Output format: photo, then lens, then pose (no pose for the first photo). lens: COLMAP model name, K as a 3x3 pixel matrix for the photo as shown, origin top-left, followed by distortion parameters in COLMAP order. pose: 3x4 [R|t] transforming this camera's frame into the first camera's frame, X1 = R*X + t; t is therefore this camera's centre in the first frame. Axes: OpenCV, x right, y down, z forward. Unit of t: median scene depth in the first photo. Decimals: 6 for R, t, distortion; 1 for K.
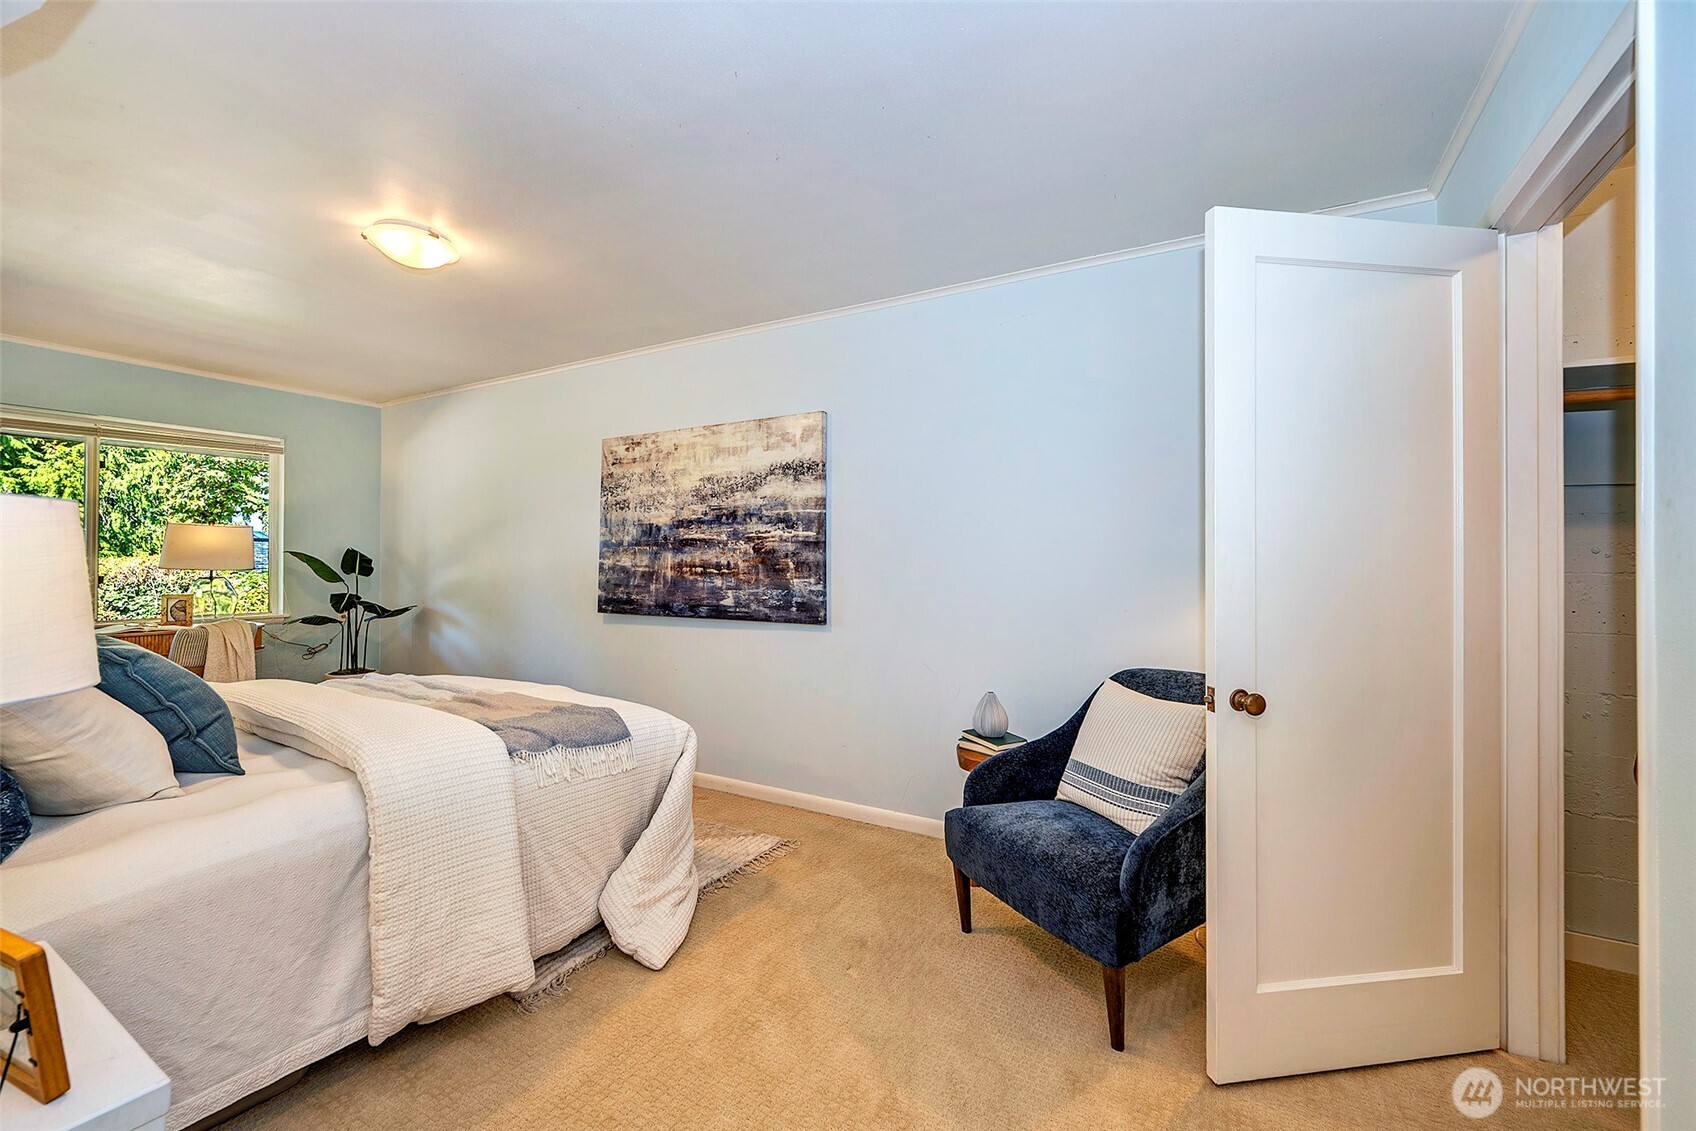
lens RADIAL K [[673.4, 0, 848.2], [0, 673.4, 557.3], [0, 0, 1]] dist [-0.003101, 0.000021]
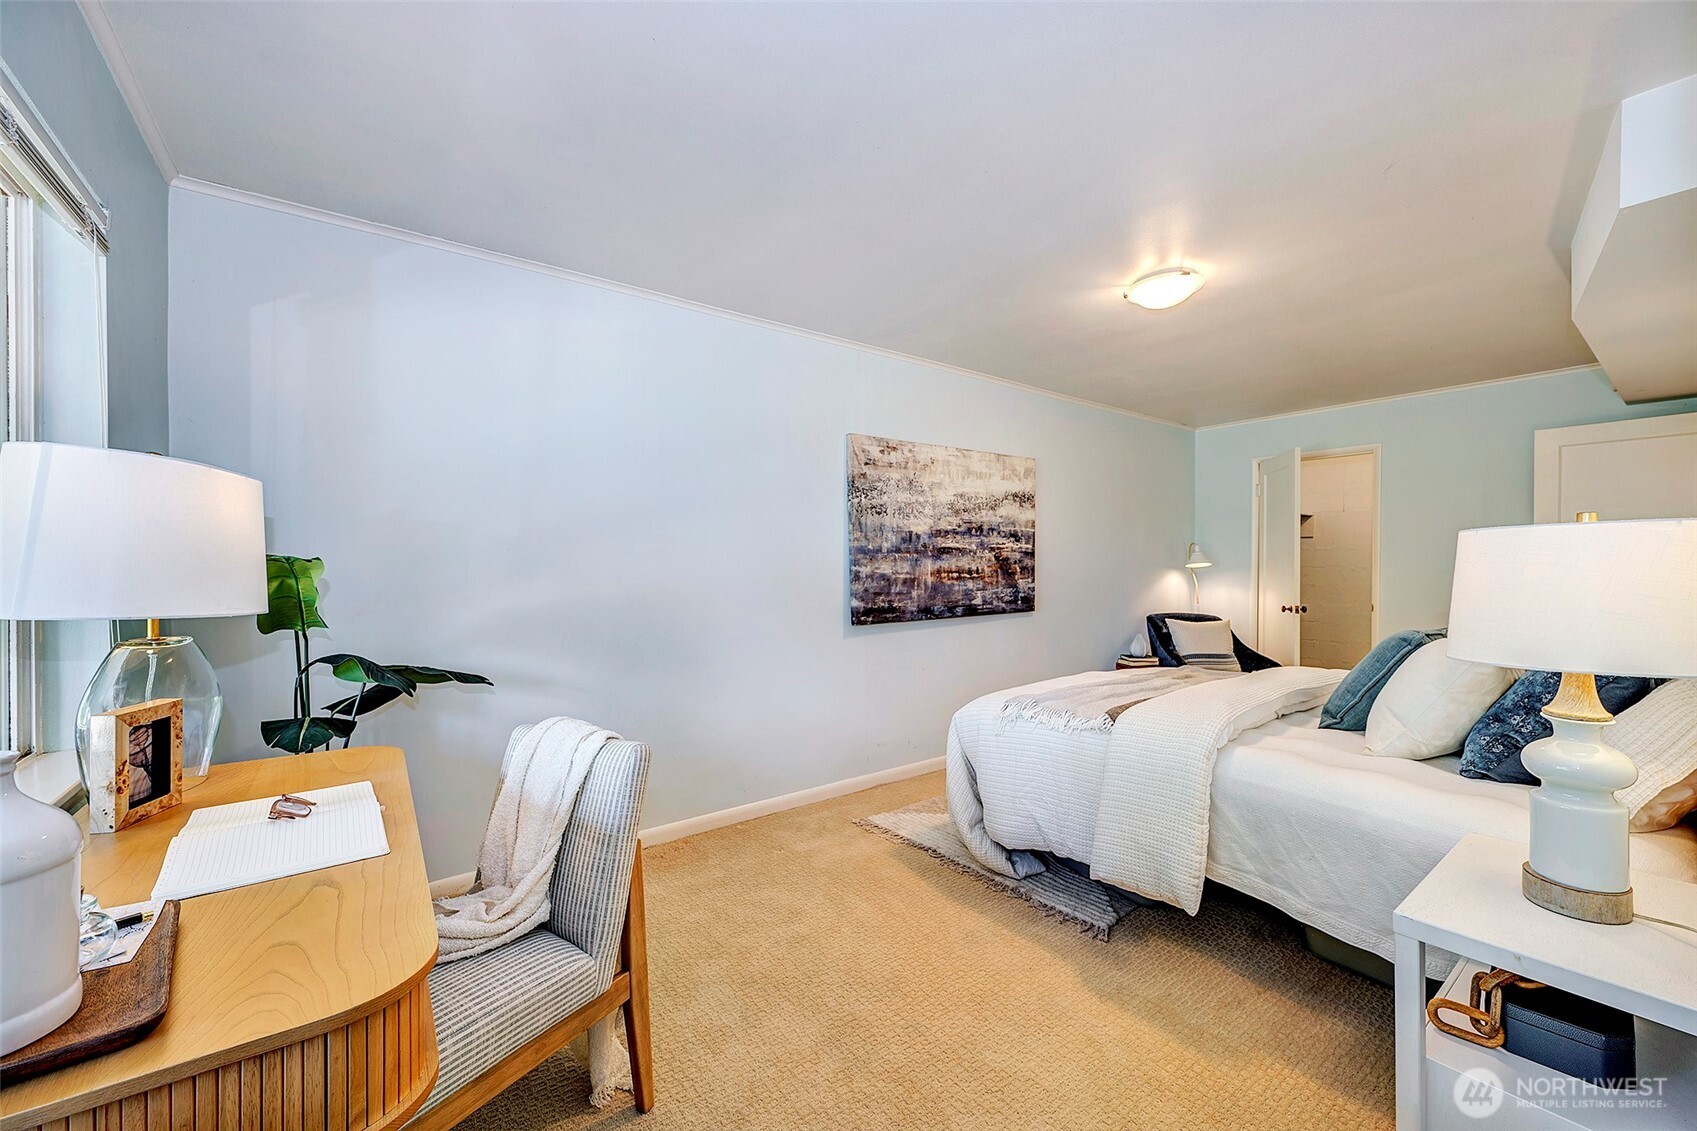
lens RADIAL K [[673.8, 0, 849.3], [0, 673.8, 567.6], [0, 0, 1]] dist [-0.003101, 0.000021]
pose [[0.399659, -0.014448, 0.916550, -1.317507], [-0.003269, 0.999847, 0.017187, -0.012629], [-0.916658, -0.009865, 0.399550, 0.705535]]
